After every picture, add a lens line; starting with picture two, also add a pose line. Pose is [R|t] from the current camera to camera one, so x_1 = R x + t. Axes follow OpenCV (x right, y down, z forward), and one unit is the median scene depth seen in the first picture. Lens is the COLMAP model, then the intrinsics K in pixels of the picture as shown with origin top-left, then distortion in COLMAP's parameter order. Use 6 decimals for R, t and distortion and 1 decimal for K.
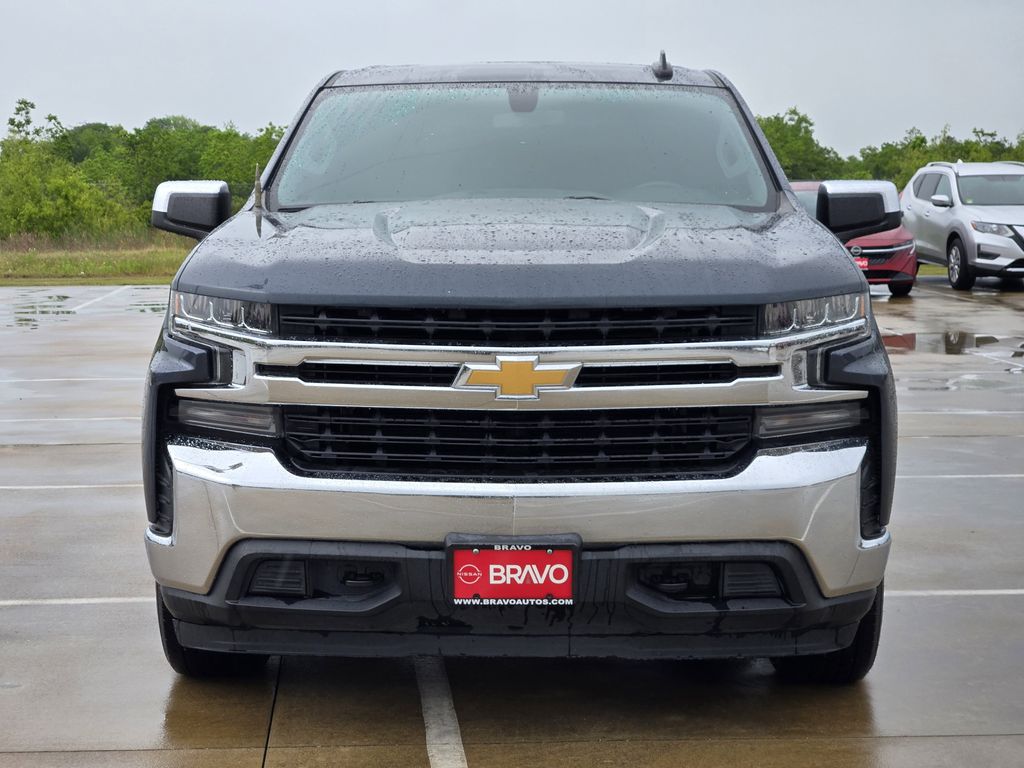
lens RADIAL K [[1967.2, 0, 543.5], [0, 1967.2, 380.5], [0, 0, 1]] dist [-0.653431, 9.393568]
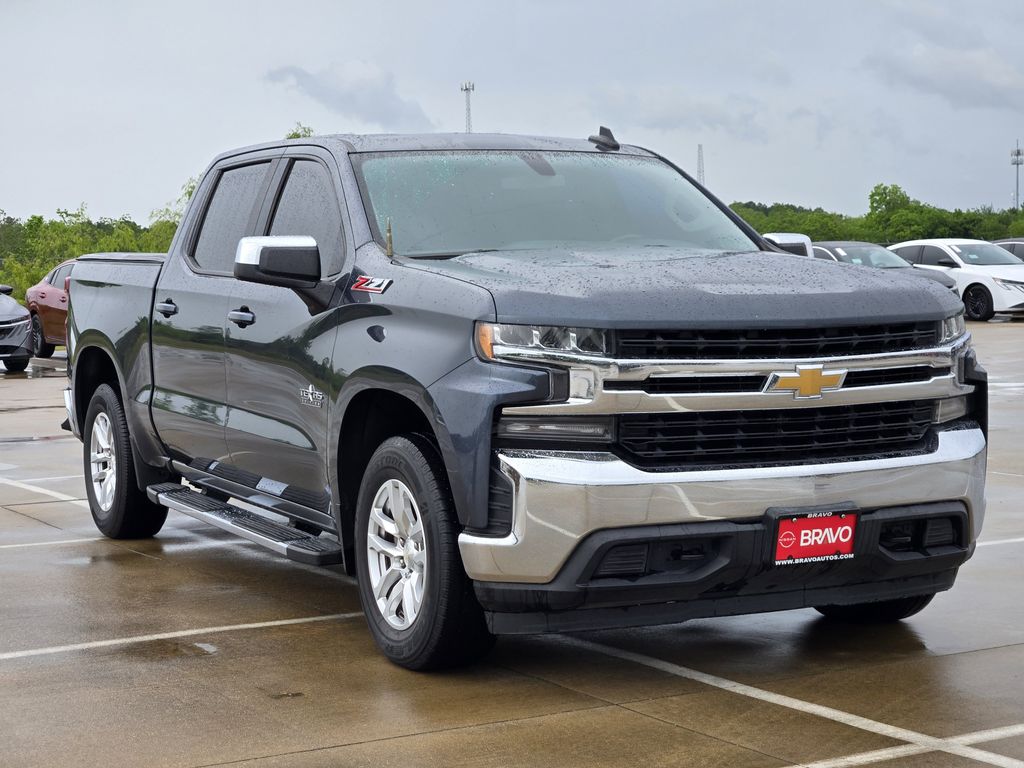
lens RADIAL K [[1967.2, 0, 543.5], [0, 1967.2, 380.5], [0, 0, 1]] dist [-0.653431, 9.393568]
pose [[0.889165, -0.037759, 0.456026, -0.732575], [0.056441, 0.998030, -0.027412, 0.022280], [-0.454092, 0.050113, 0.889544, -0.045259]]
